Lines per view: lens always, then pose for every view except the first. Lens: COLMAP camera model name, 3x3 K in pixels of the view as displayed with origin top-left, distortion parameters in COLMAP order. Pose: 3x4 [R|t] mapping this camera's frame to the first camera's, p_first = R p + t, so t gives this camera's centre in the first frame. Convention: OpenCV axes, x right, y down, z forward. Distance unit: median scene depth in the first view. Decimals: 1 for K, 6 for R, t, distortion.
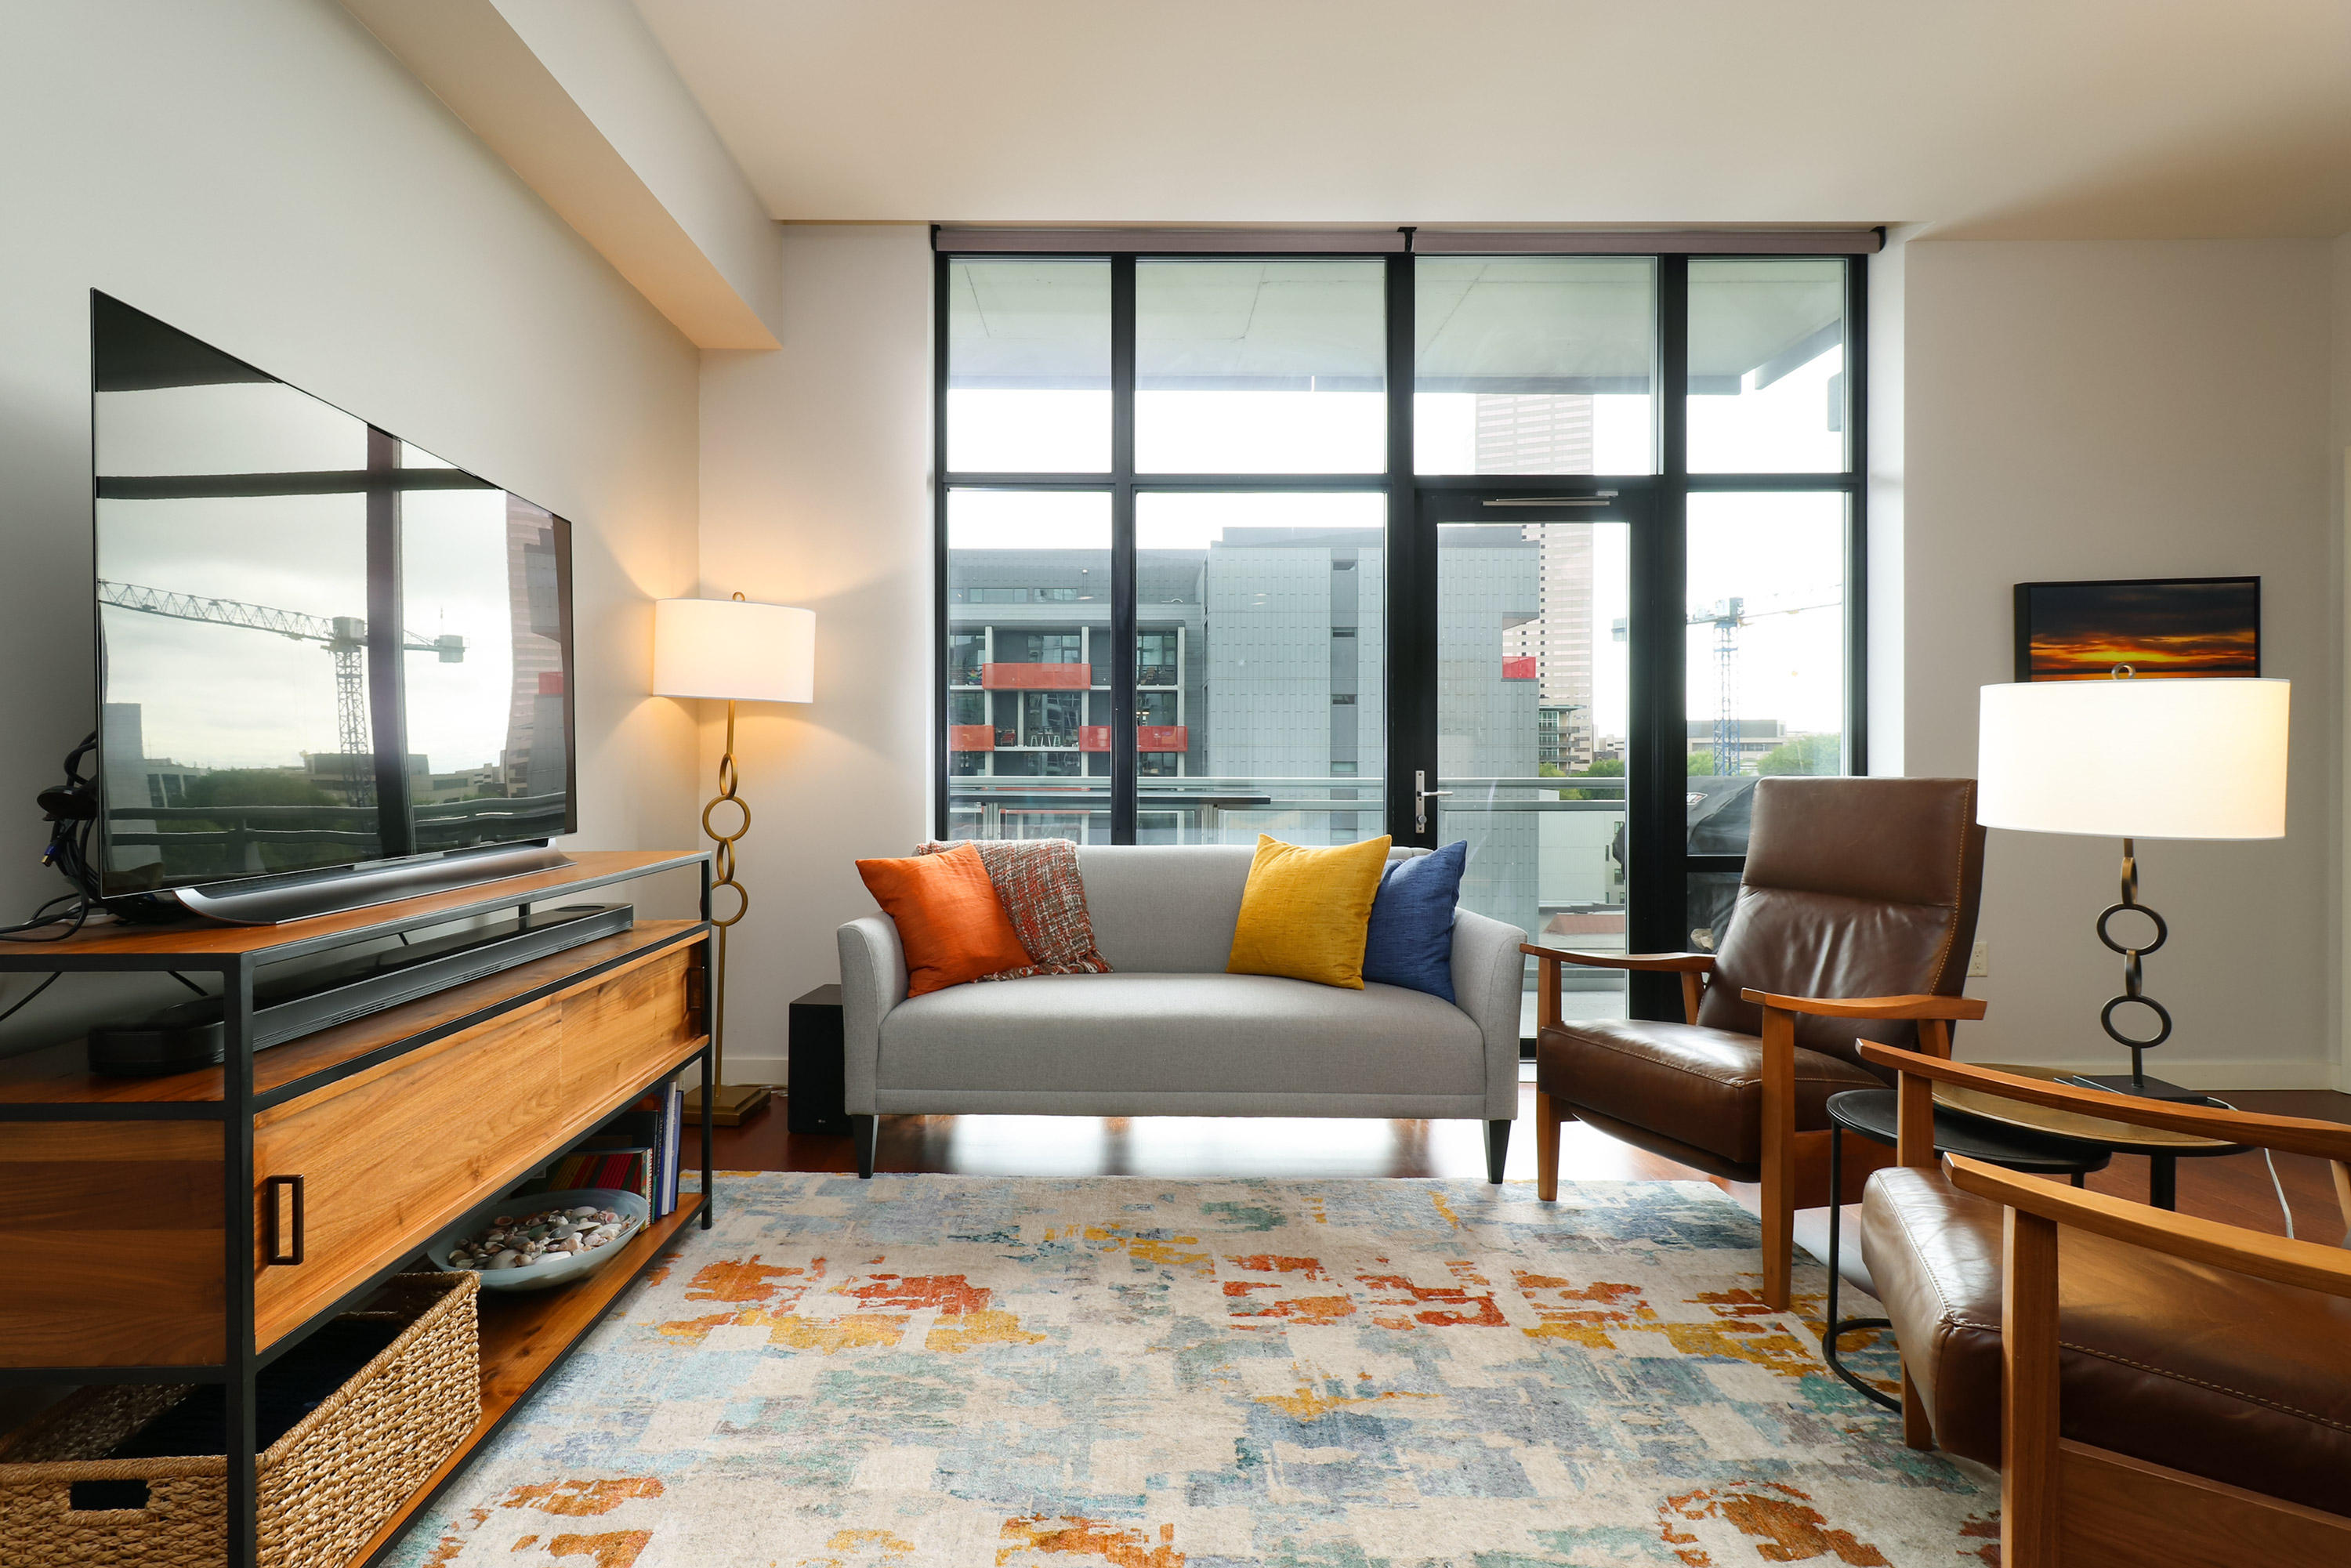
lens RADIAL K [[1118.9, 0, 1162.8], [0, 1118.9, 740.7], [0, 0, 1]] dist [-0.000844, -0.000047]
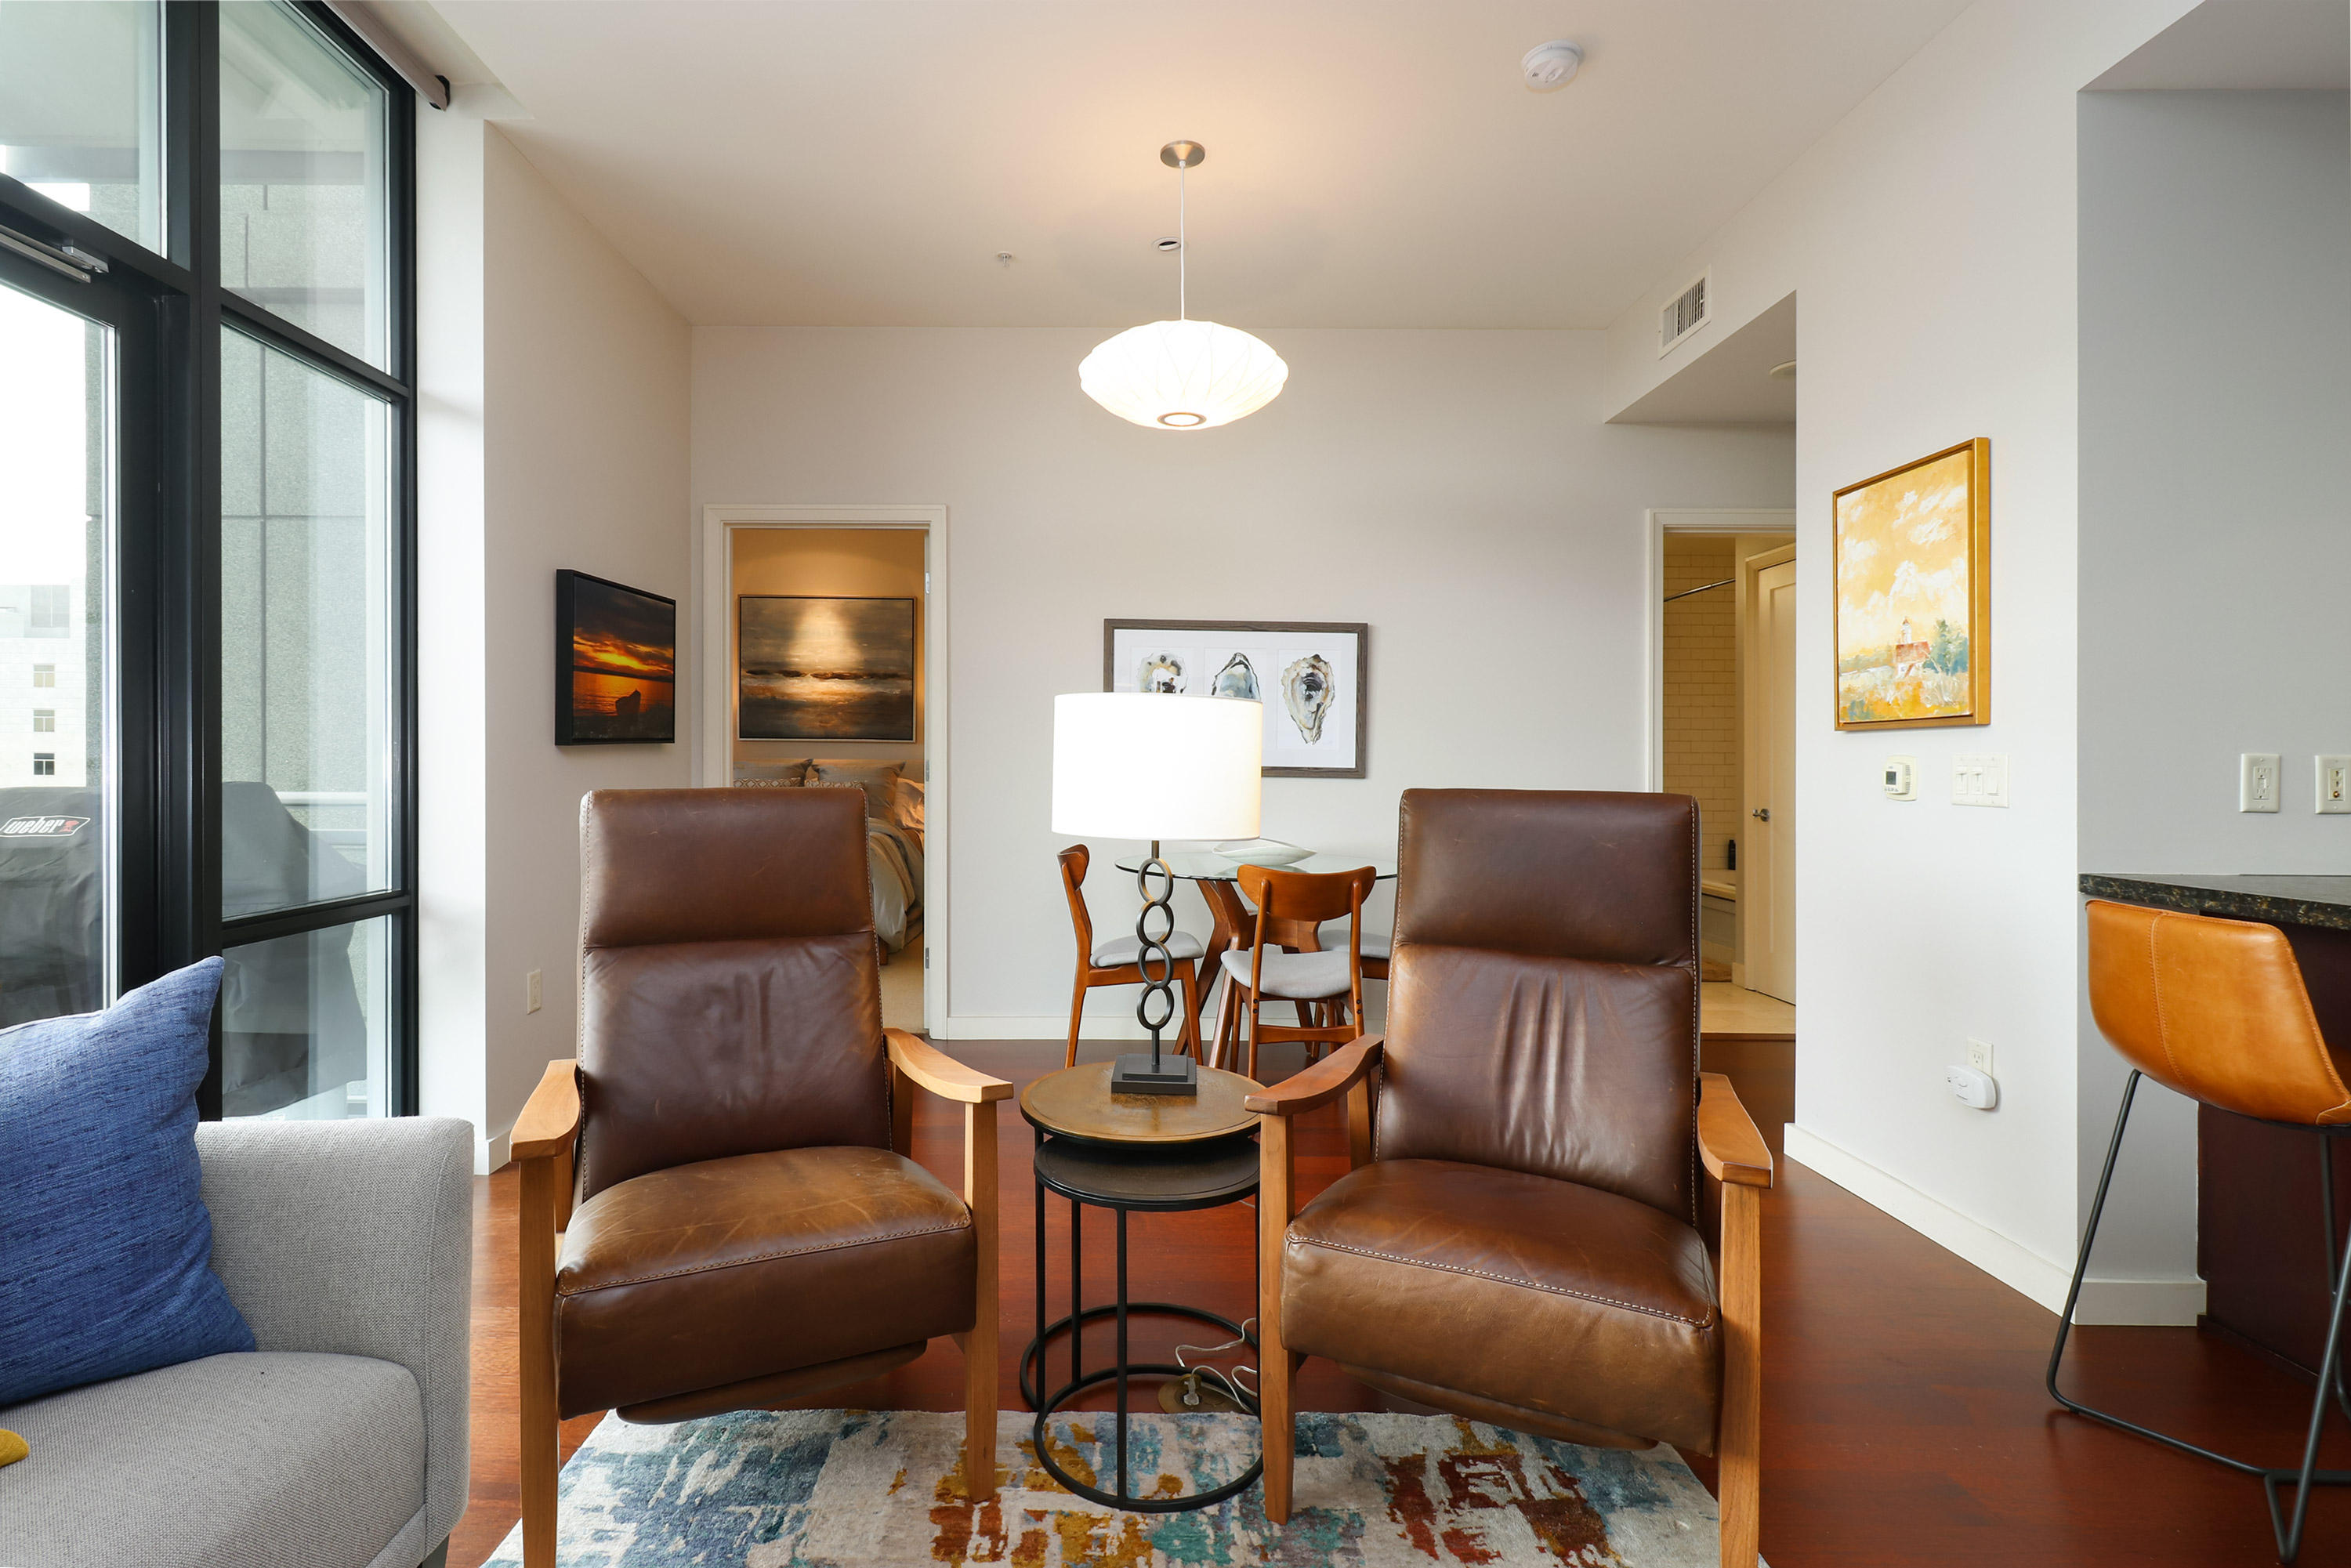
lens RADIAL K [[1106.7, 0, 1085.3], [0, 1106.7, 776.3], [0, 0, 1]] dist [0.003240, 0.000197]
pose [[0.048589, -0.012449, 0.998741, -0.141364], [-0.022230, 0.999661, 0.013542, 0.007213], [-0.998571, -0.022860, 0.048295, 0.678697]]
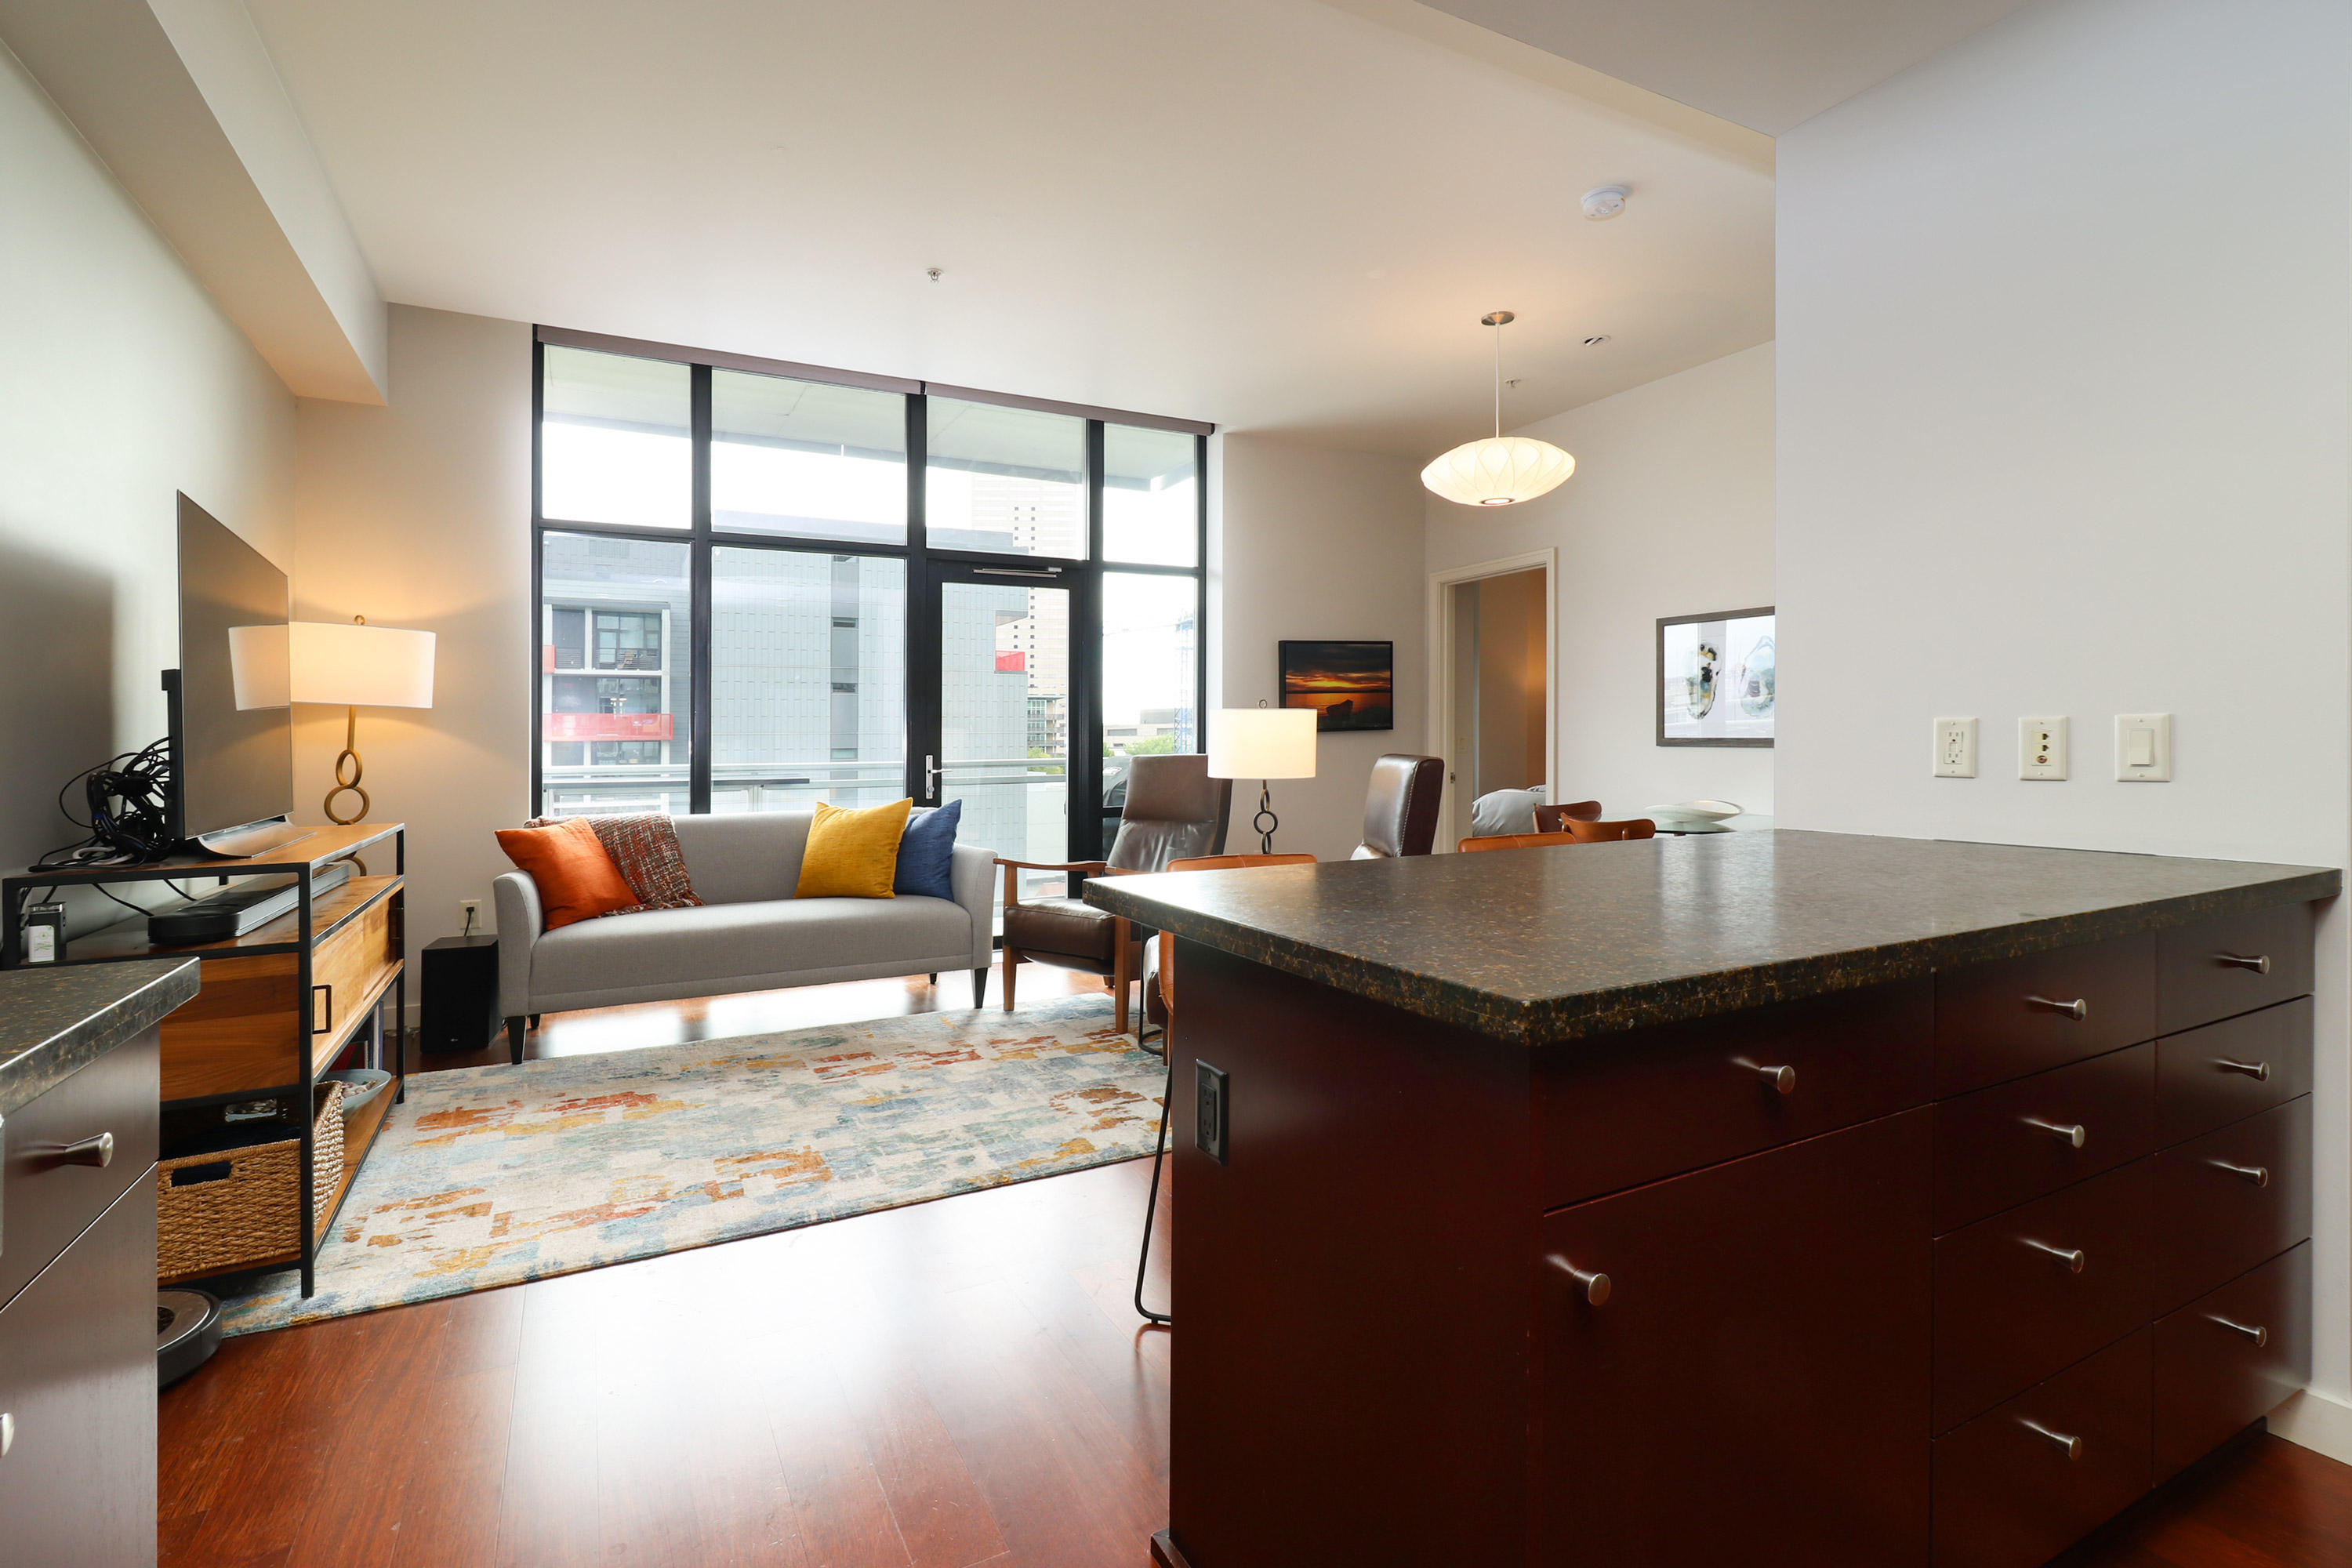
lens RADIAL K [[1067.8, 0, 1204.2], [0, 1067.8, 719.1], [0, 0, 1]] dist [0.012063, -0.000003]
pose [[0.884108, -0.000314, 0.467282, -0.133585], [0.004104, 0.999966, -0.007093, -0.011270], [-0.467264, 0.008189, 0.884080, -0.510187]]
